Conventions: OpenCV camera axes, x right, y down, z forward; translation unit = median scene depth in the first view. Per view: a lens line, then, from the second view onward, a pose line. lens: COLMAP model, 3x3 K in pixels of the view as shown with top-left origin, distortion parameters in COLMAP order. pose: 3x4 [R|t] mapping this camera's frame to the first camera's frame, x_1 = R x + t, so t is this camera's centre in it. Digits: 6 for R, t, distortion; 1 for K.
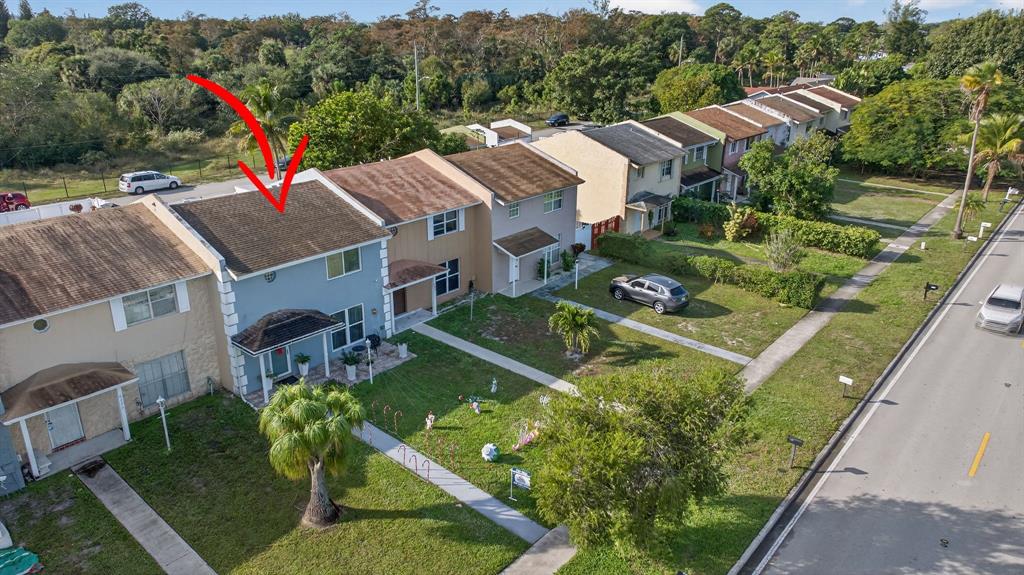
lens RADIAL K [[692.7, 0, 512.0], [0, 692.7, 287.5], [0, 0, 1]] dist [0.023750, -0.000277]
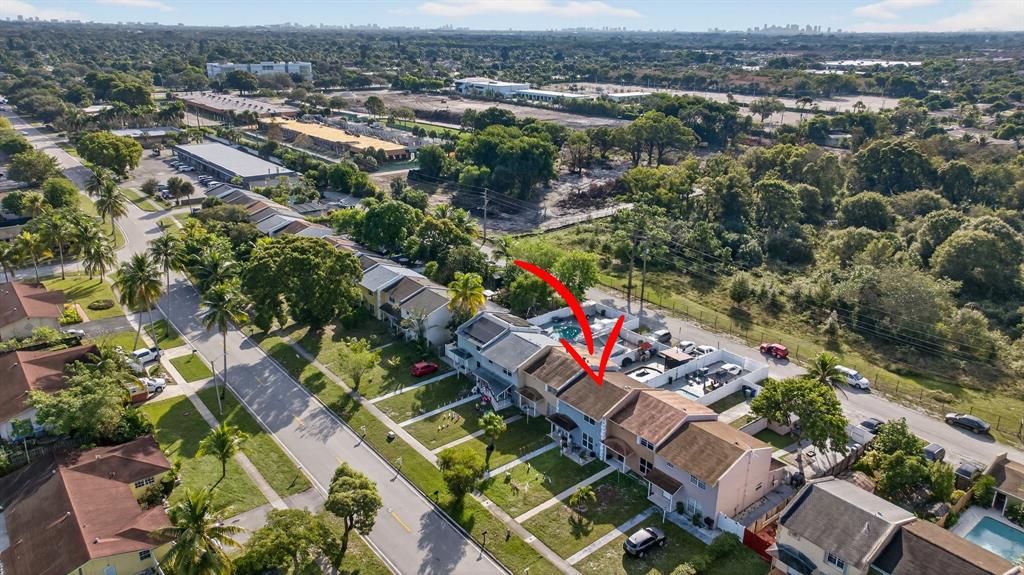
lens RADIAL K [[692.7, 0, 512.0], [0, 692.7, 287.5], [0, 0, 1]] dist [0.023750, -0.000277]
pose [[-0.182495, 0.334080, -0.924708, 1.684285], [-0.354101, 0.855057, 0.378800, -1.103325], [0.917228, 0.396570, -0.037745, 0.512786]]
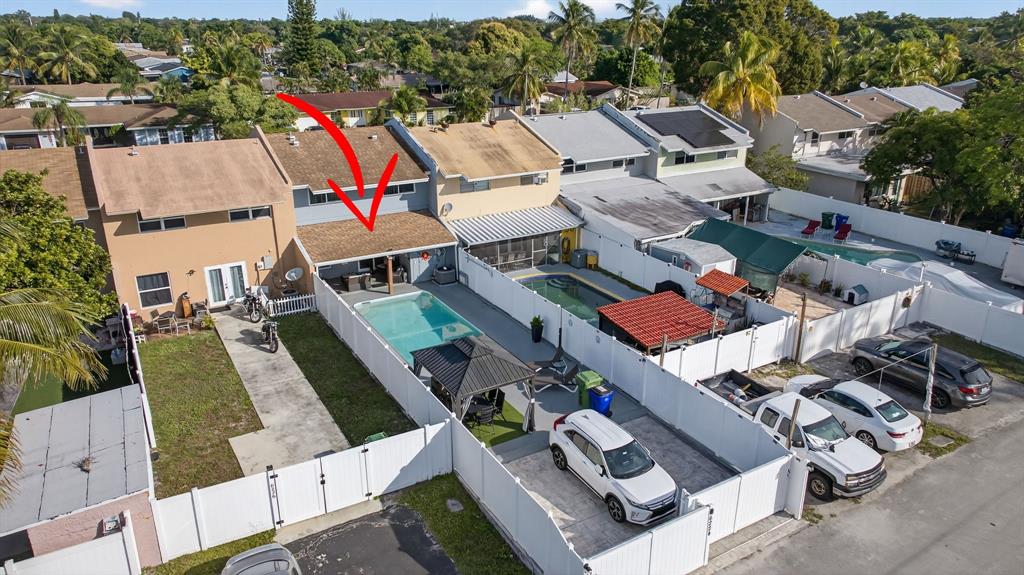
lens RADIAL K [[689.8, 0, 512.0], [0, 689.8, 287.5], [0, 0, 1]] dist [0.054264, 0.002074]
pose [[-0.941105, -0.118033, 0.316843, -0.945025], [0.119620, 0.760254, 0.638518, -0.569257], [-0.316248, 0.638813, -0.701360, 1.618442]]
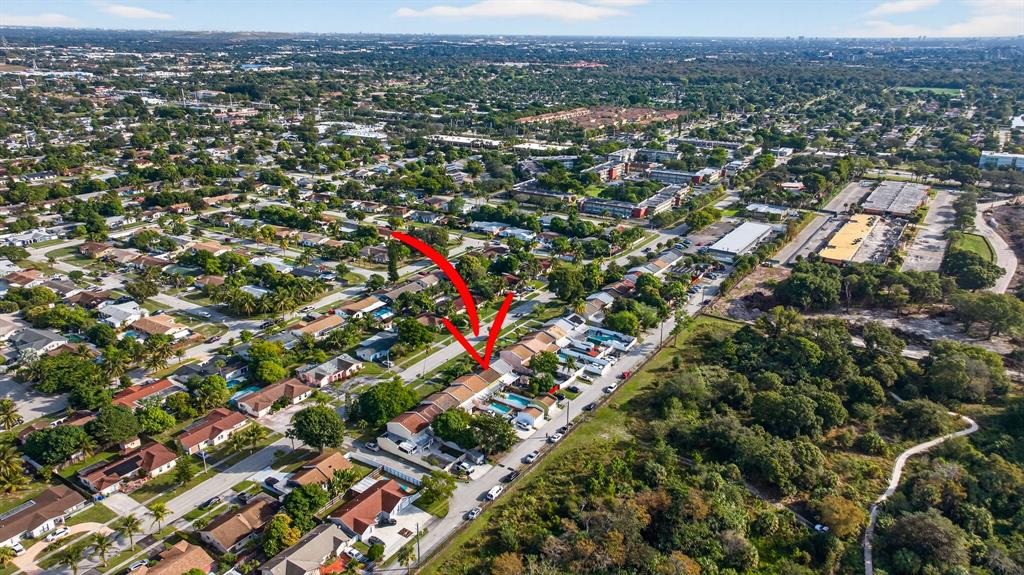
lens RADIAL K [[692.7, 0, 512.0], [0, 692.7, 287.5], [0, 0, 1]] dist [0.023750, -0.000277]
pose [[-0.991538, 0.031934, -0.125825, 0.831706], [-0.058509, 0.755300, 0.652763, -5.157638], [0.115880, 0.654601, -0.747040, 5.844638]]
